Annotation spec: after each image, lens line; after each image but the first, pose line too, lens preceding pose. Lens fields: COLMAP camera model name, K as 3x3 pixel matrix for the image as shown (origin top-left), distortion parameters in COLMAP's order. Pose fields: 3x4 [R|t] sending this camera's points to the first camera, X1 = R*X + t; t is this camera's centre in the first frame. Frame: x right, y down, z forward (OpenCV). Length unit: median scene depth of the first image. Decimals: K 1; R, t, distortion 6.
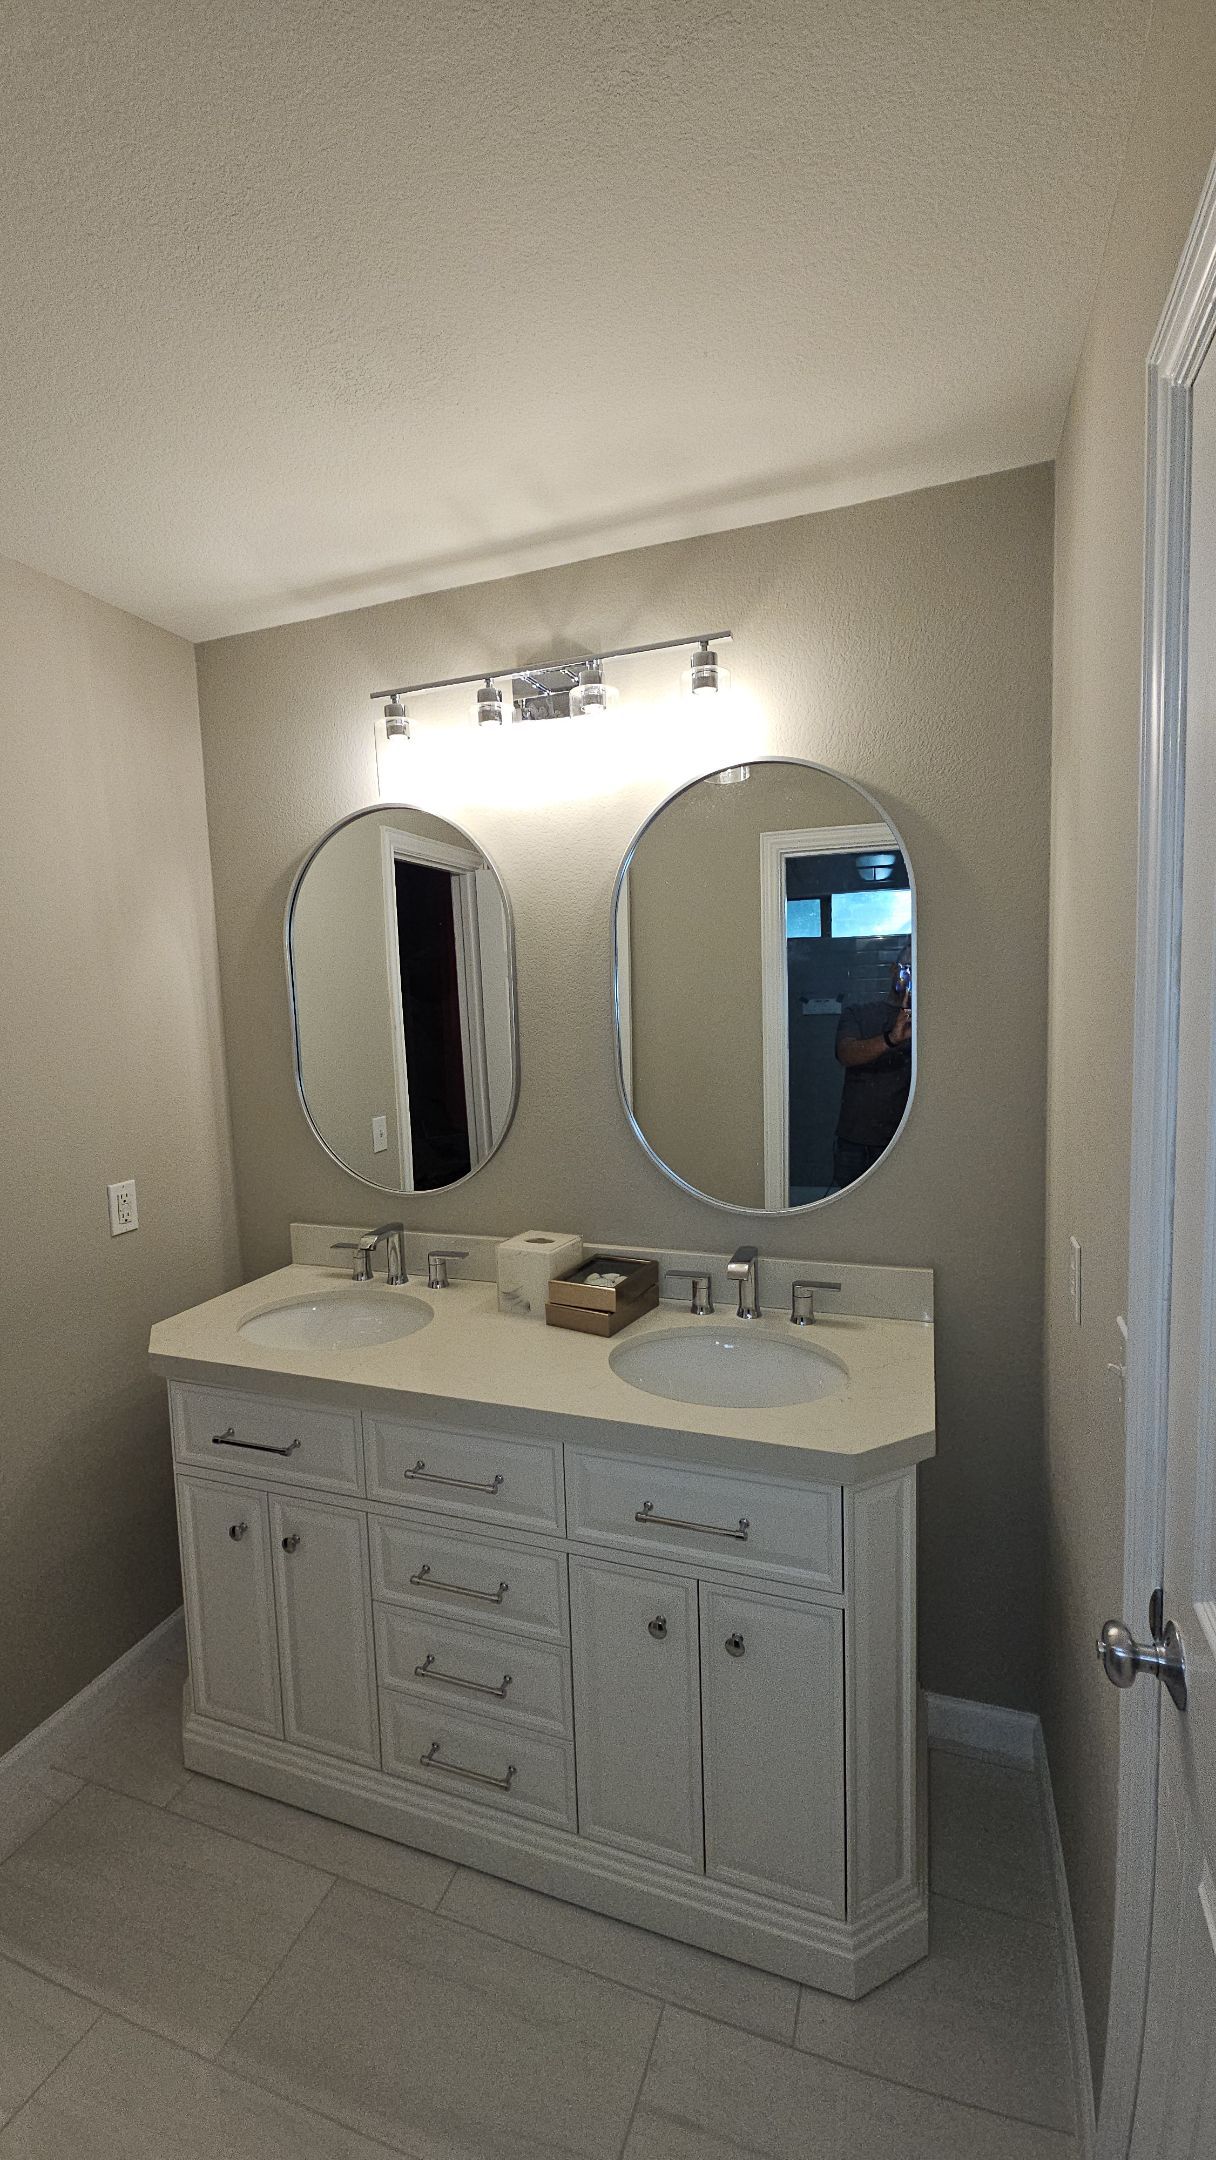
lens RADIAL K [[880.6, 0, 607.7], [0, 880.6, 1082.2], [0, 0, 1]] dist [-0.002951, -0.000543]
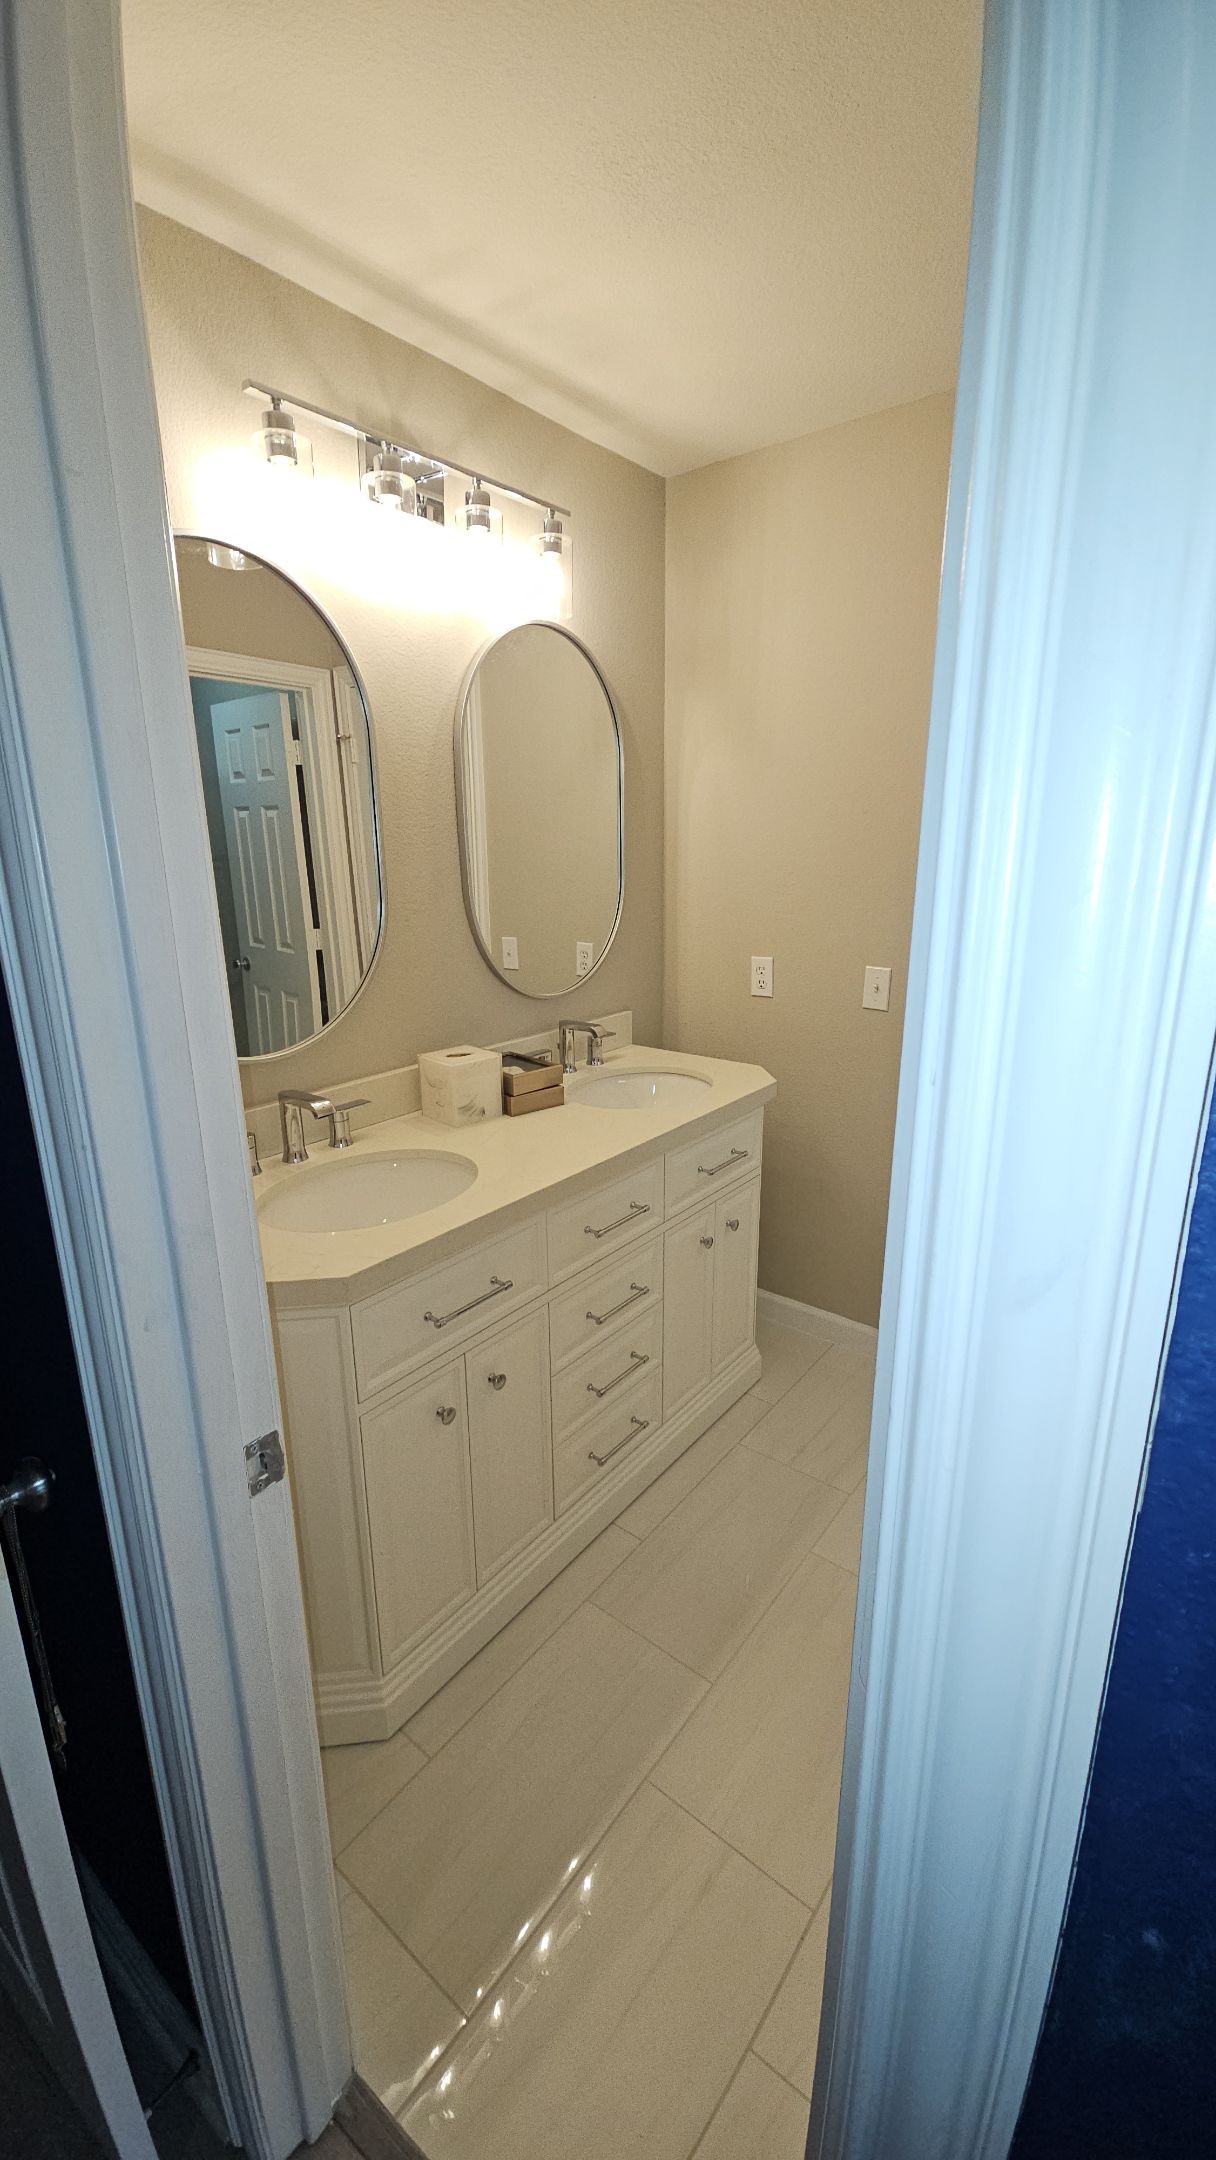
lens RADIAL K [[880.6, 0, 607.7], [0, 880.6, 1082.2], [0, 0, 1]] dist [-0.002951, -0.000543]
pose [[0.317159, -0.230211, 0.920007, -1.057983], [0.091248, 0.972997, 0.212014, 0.004642], [-0.943972, 0.016706, 0.329601, 0.513453]]
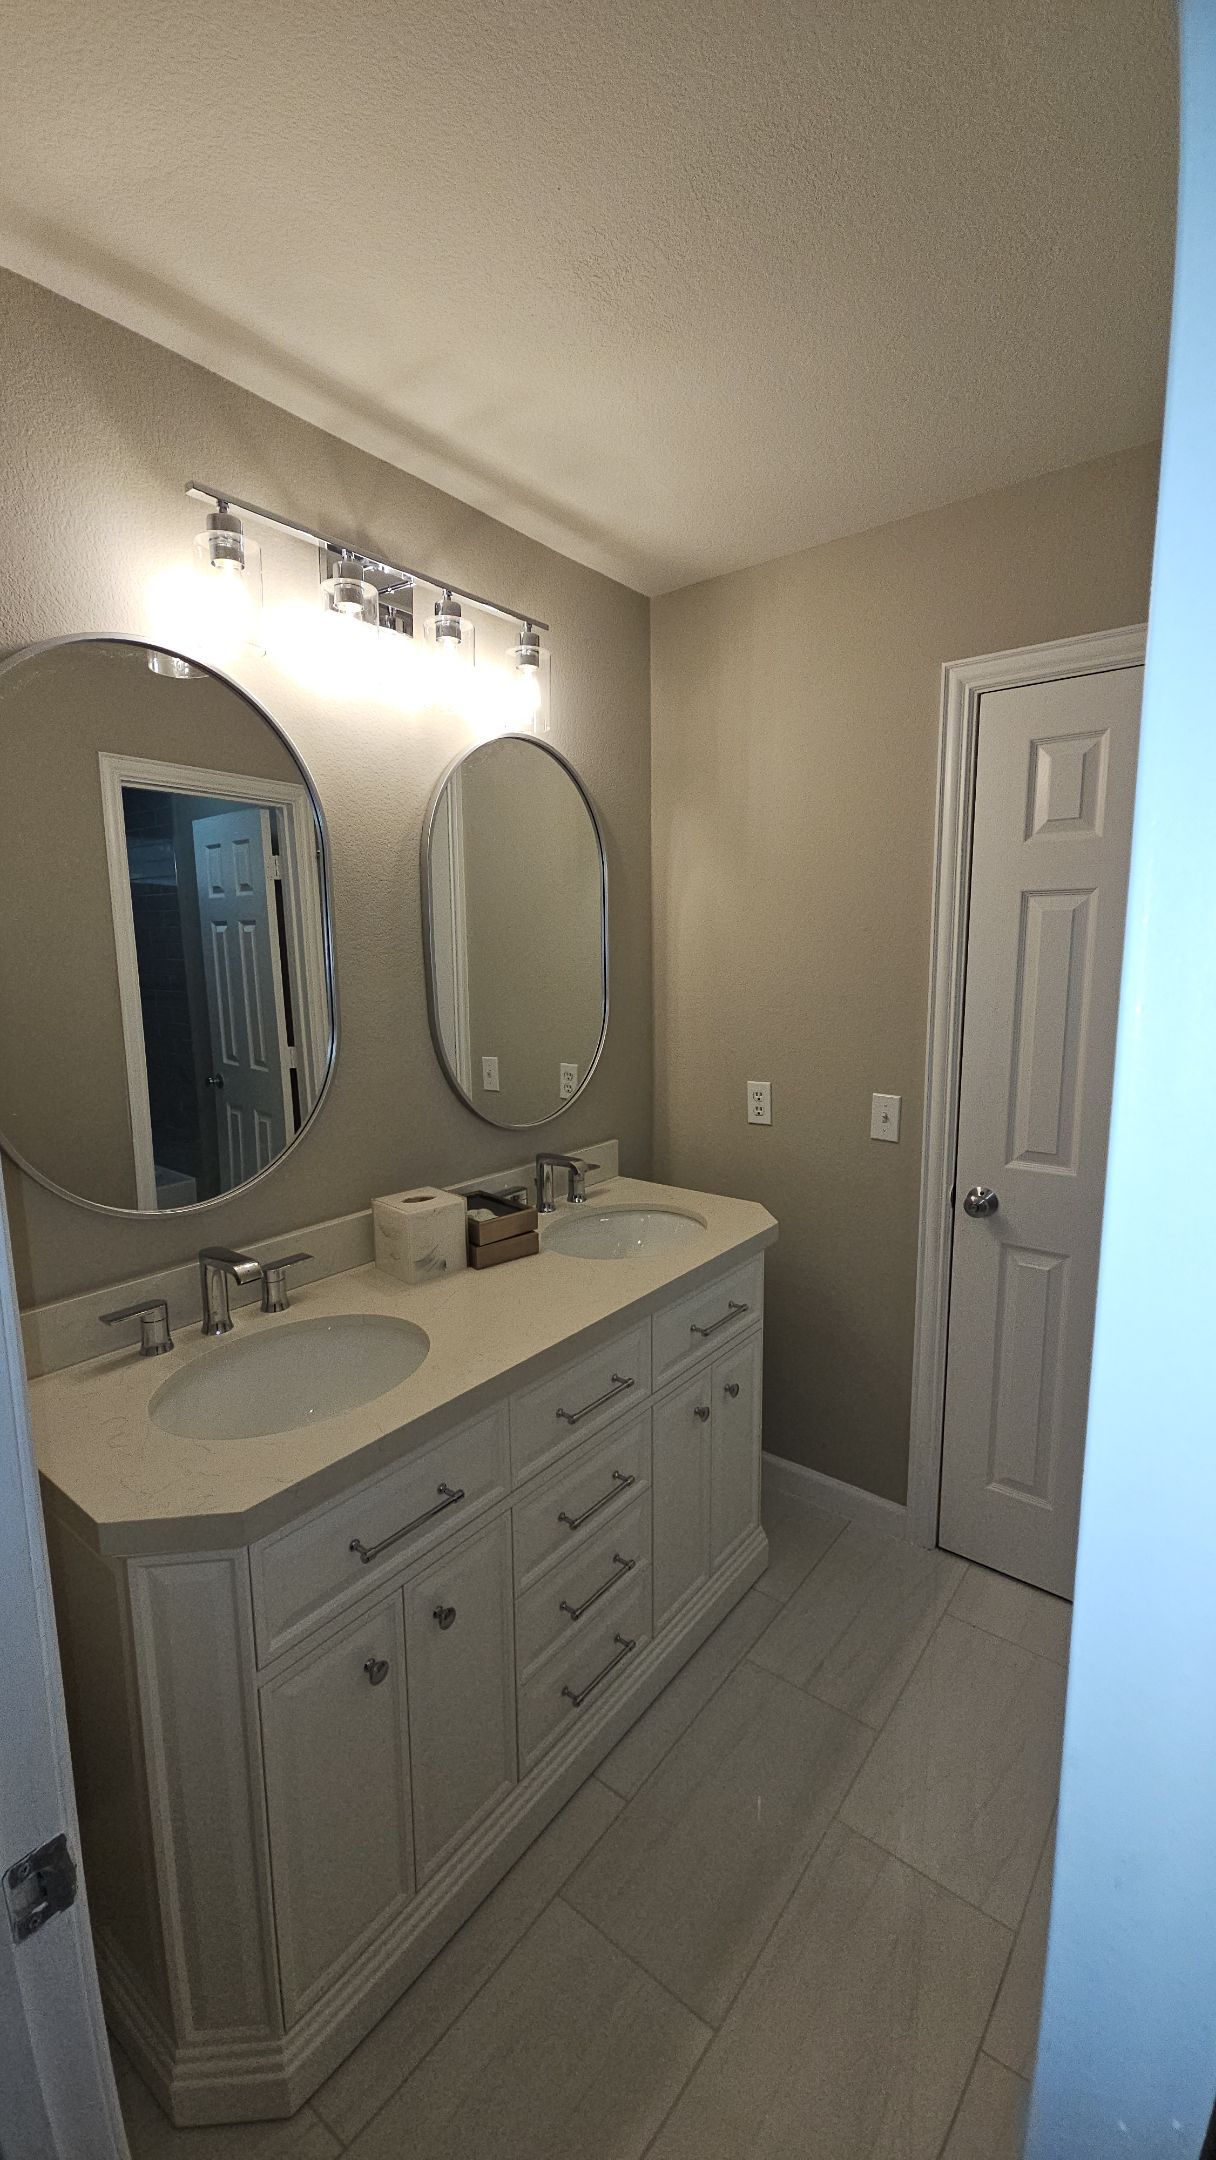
lens RADIAL K [[880.6, 0, 607.7], [0, 880.6, 1082.2], [0, 0, 1]] dist [-0.002951, -0.000543]
pose [[0.314801, -0.120676, 0.941455, -0.927406], [0.092298, 0.991076, 0.096174, -0.014539], [-0.944659, 0.056618, 0.323130, 0.532824]]
